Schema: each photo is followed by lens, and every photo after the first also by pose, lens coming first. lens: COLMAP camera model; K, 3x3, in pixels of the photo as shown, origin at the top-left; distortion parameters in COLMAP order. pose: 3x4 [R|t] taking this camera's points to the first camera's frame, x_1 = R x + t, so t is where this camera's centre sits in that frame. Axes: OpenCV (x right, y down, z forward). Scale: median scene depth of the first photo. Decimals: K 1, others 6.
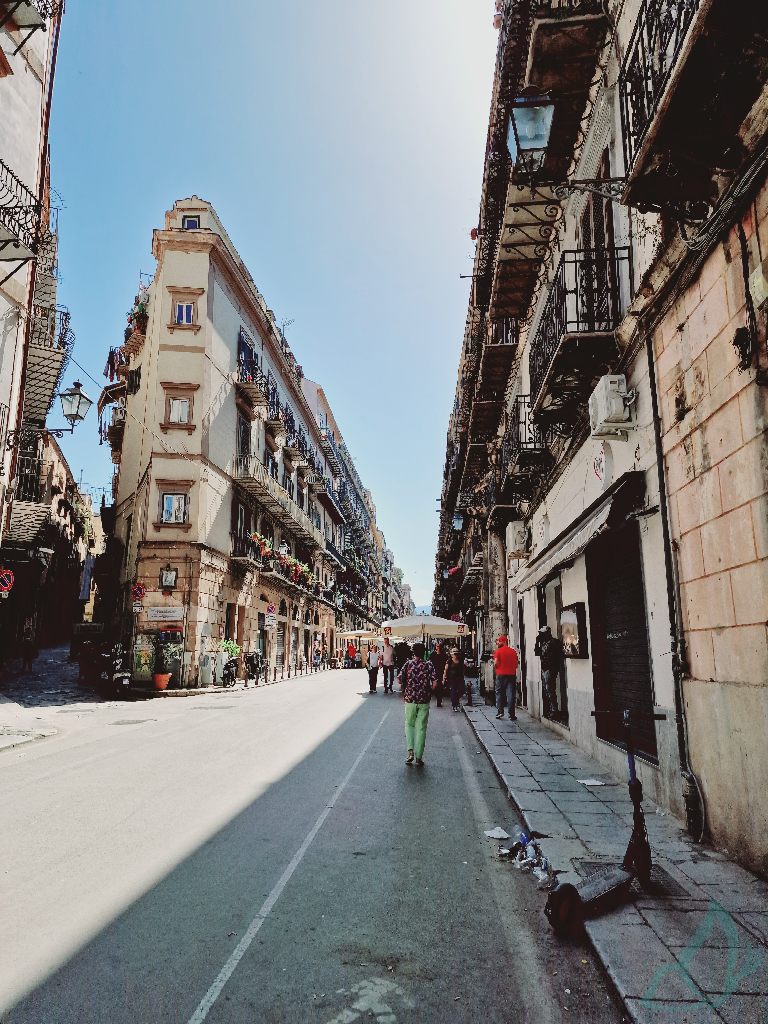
lens RADIAL K [[701.5, 0, 384.0], [0, 701.5, 512.0], [0, 0, 1]] dist [0.065621, -0.066198]
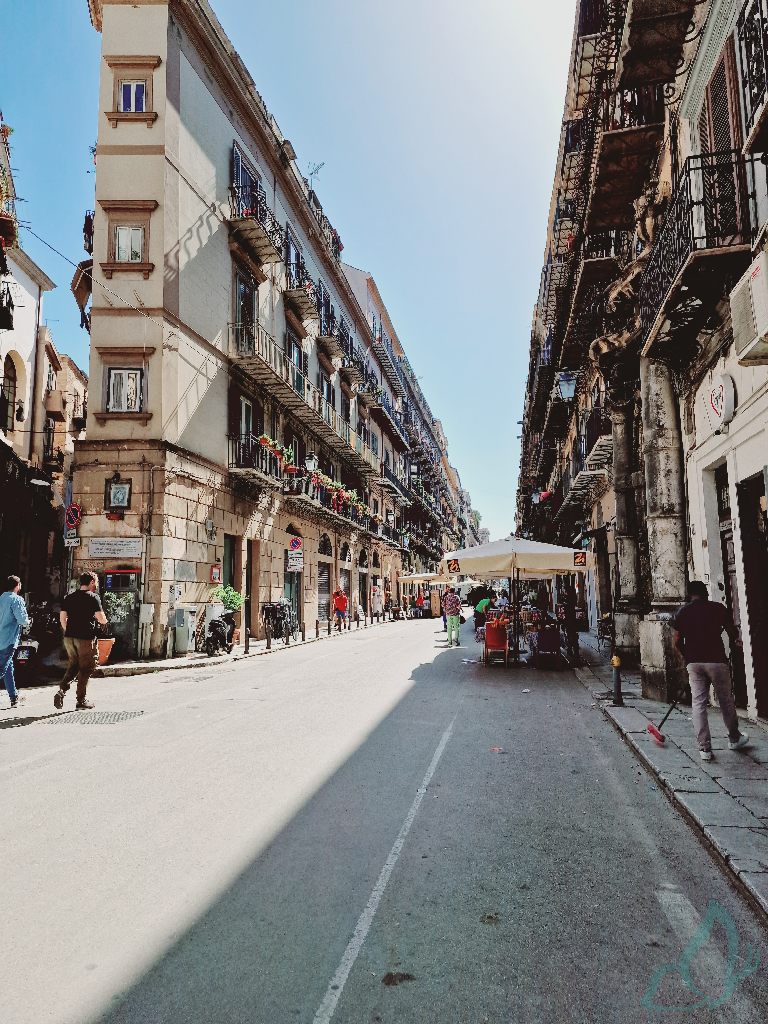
lens RADIAL K [[701.5, 0, 384.0], [0, 701.5, 512.0], [0, 0, 1]] dist [0.065621, -0.066198]
pose [[0.993618, -0.029771, -0.108800, 0.014138], [0.037826, 0.996634, 0.072738, 0.084250], [0.106268, -0.076390, 0.991399, 0.437072]]
